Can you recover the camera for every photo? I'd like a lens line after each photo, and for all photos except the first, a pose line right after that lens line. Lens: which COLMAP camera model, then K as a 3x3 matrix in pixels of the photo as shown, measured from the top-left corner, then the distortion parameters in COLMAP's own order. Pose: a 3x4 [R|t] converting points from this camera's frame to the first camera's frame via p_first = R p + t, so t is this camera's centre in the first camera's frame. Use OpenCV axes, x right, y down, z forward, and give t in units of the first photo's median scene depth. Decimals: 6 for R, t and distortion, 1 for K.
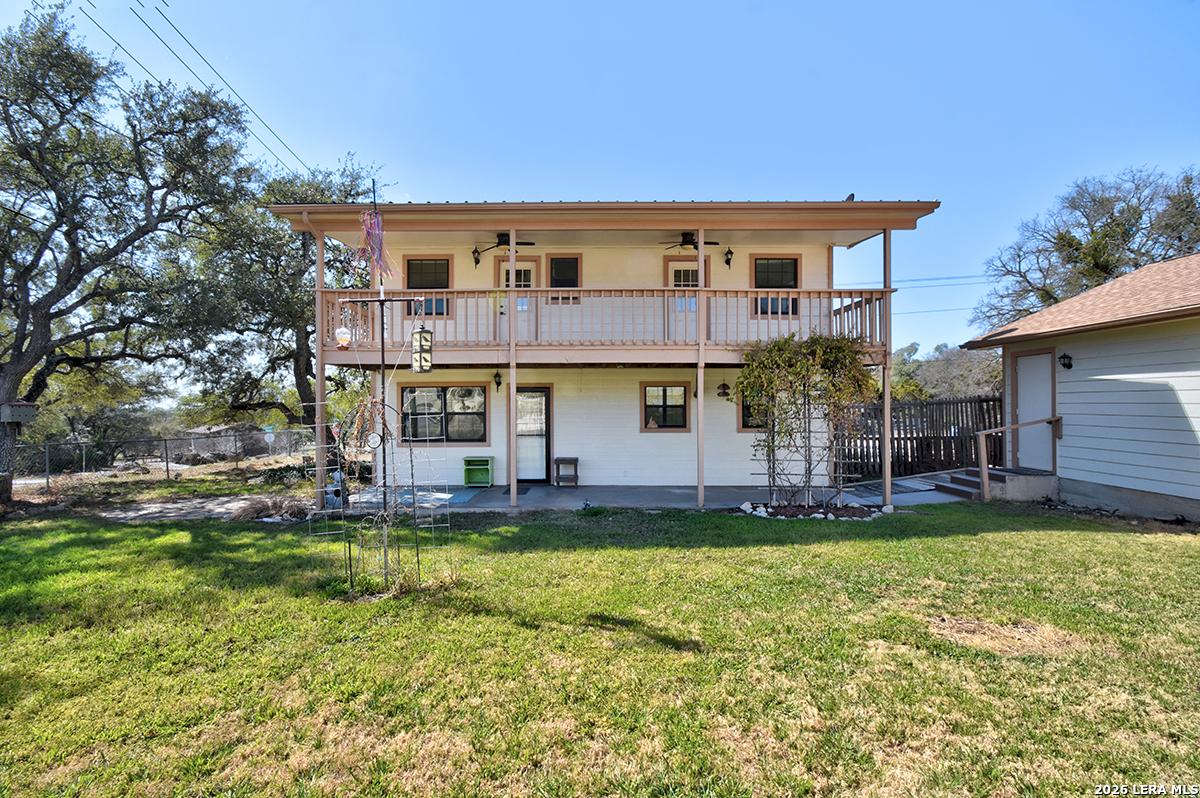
lens RADIAL K [[510.9, 0, 599.7], [0, 510.9, 424.9], [0, 0, 1]] dist [-0.014978, -0.000087]
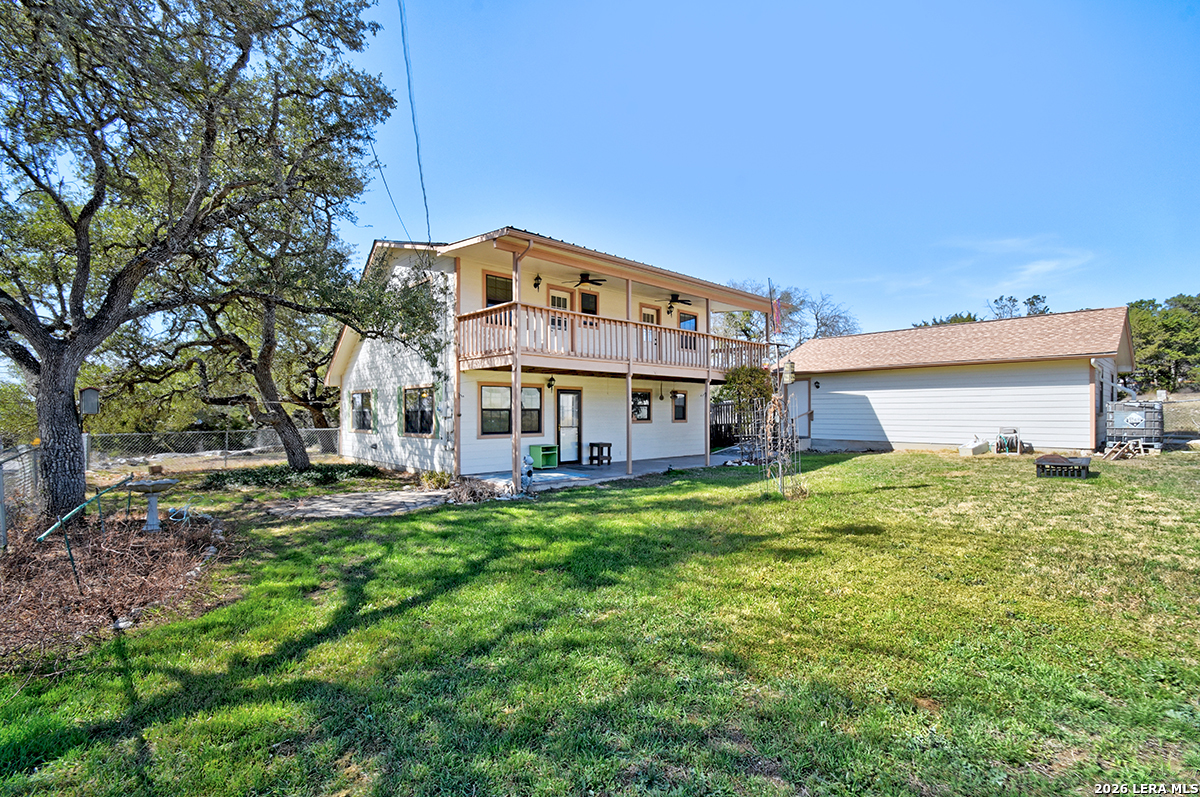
lens RADIAL K [[544.2, 0, 587.4], [0, 544.2, 412.1], [0, 0, 1]] dist [0.031974, -0.022492]
pose [[0.724905, -0.003898, 0.688838, -1.054423], [0.021361, 0.999630, -0.016823, 0.007427], [-0.688518, 0.026909, 0.724720, -0.021273]]
